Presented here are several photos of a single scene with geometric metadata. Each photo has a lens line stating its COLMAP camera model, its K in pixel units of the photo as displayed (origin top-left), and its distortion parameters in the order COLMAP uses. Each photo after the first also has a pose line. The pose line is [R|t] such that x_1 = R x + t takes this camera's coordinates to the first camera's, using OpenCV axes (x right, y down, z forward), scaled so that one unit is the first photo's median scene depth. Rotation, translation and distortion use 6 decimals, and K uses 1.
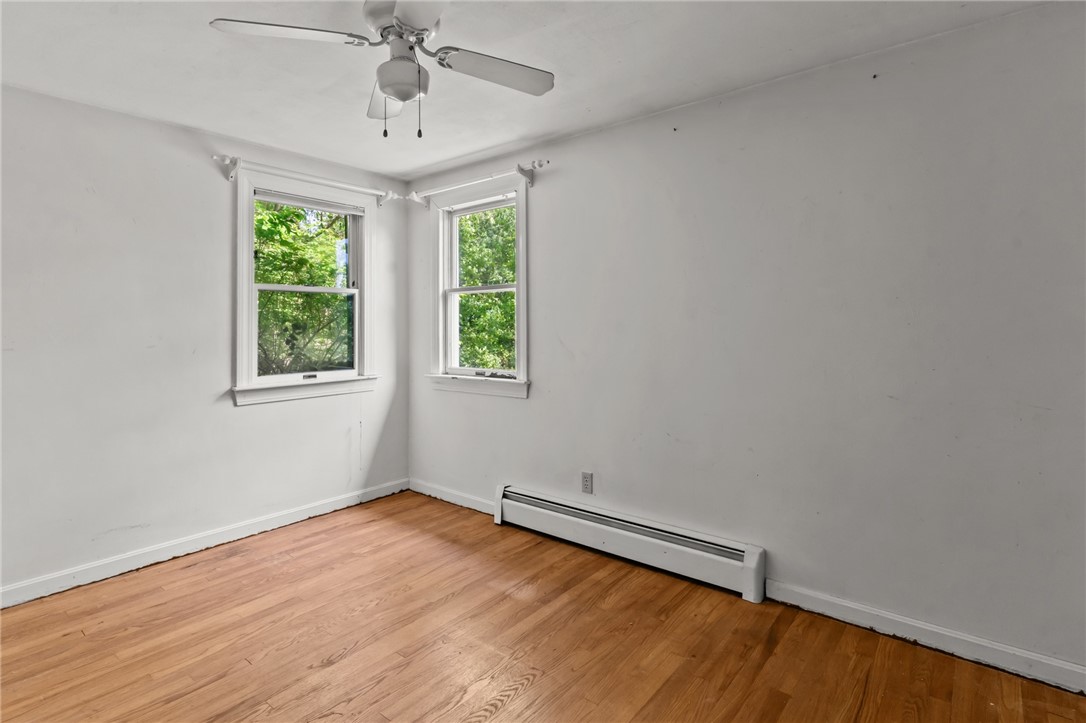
lens RADIAL K [[544.6, 0, 545.5], [0, 544.6, 328.2], [0, 0, 1]] dist [0.000882, -0.000210]
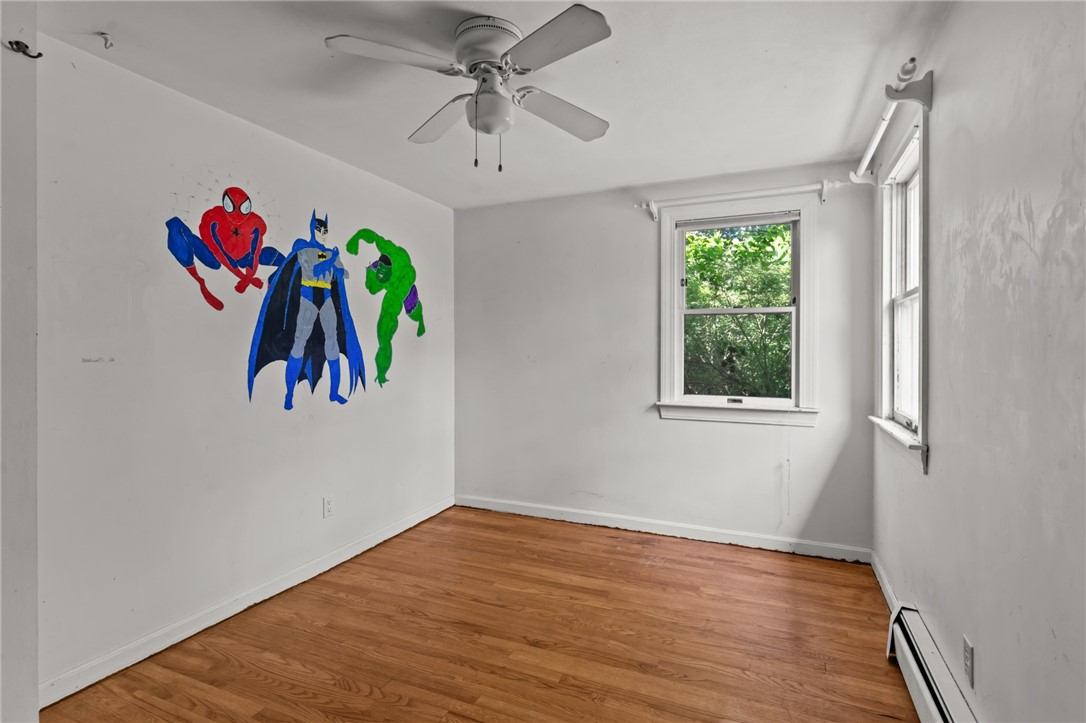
lens RADIAL K [[519.9, 0, 543.0], [0, 519.9, 361.5], [0, 0, 1]] dist [-0.000111, -0.000071]
pose [[0.264220, 0.030124, -0.963992, 0.432281], [-0.010956, 0.999541, 0.028232, -0.004451], [0.964400, 0.003102, 0.264429, 0.493794]]
